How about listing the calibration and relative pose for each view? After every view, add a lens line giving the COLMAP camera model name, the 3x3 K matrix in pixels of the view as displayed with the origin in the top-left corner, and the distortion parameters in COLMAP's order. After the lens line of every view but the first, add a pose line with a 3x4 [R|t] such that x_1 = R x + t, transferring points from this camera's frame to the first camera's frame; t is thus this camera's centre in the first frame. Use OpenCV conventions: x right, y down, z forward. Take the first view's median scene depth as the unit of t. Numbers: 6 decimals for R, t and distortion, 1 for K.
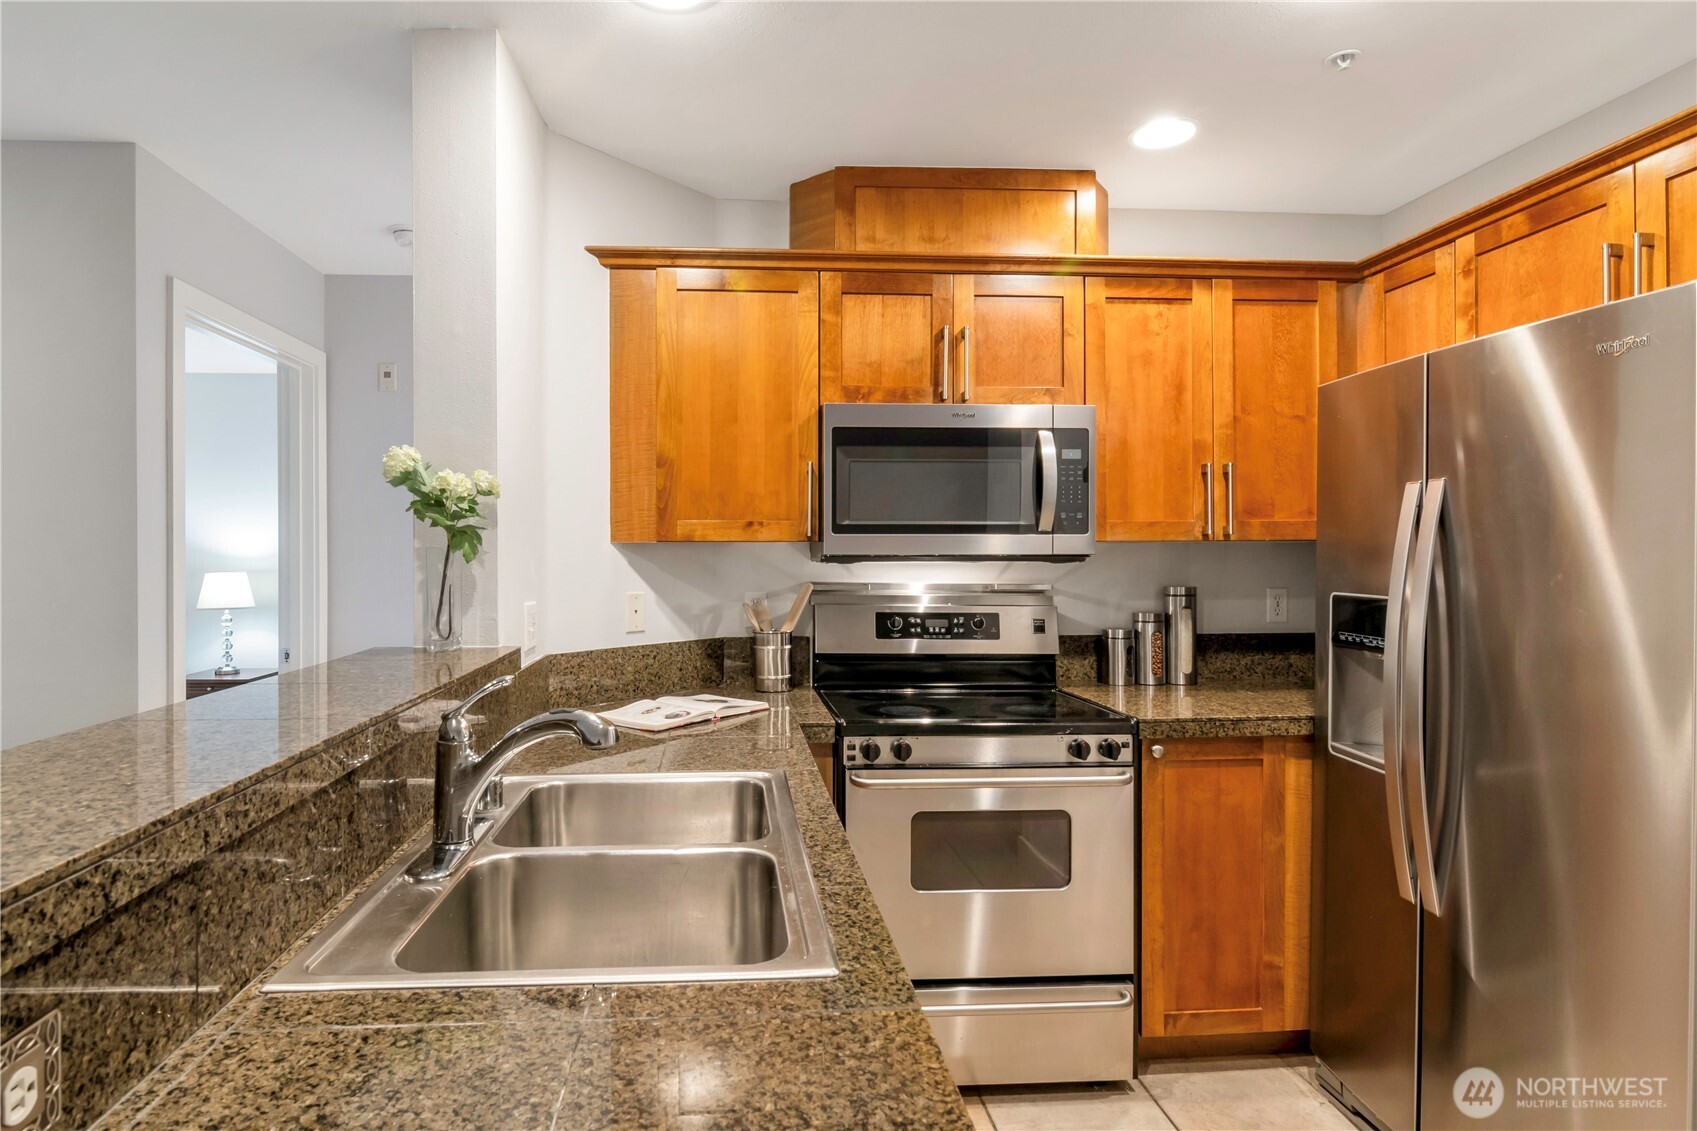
lens RADIAL K [[876.1, 0, 848.5], [0, 876.1, 565.5], [0, 0, 1]] dist [0.000808, -0.000541]
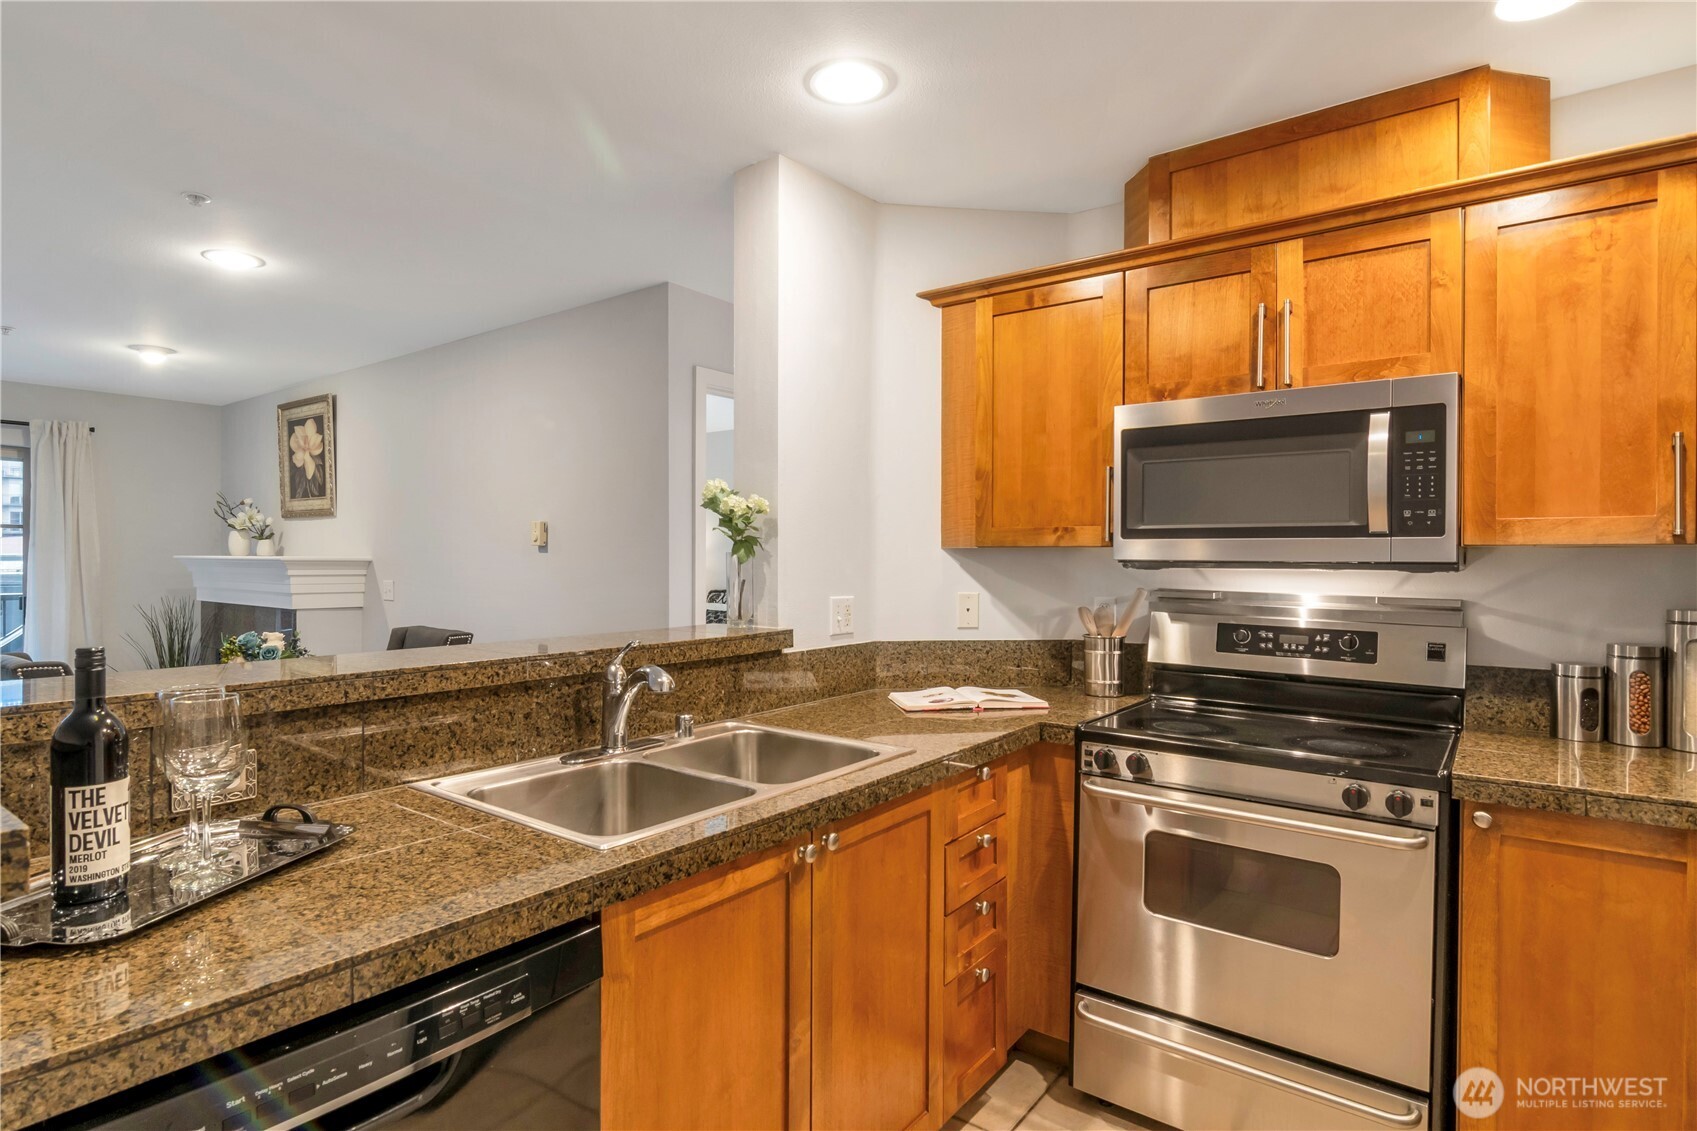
lens RADIAL K [[883.7, 0, 846.9], [0, 883.7, 571.8], [0, 0, 1]] dist [0.002208, 0.000002]
pose [[0.763426, 0.016023, -0.645697, 0.368613], [-0.014376, 0.999866, 0.007814, -0.002359], [0.645735, 0.003317, 0.763554, 0.042634]]
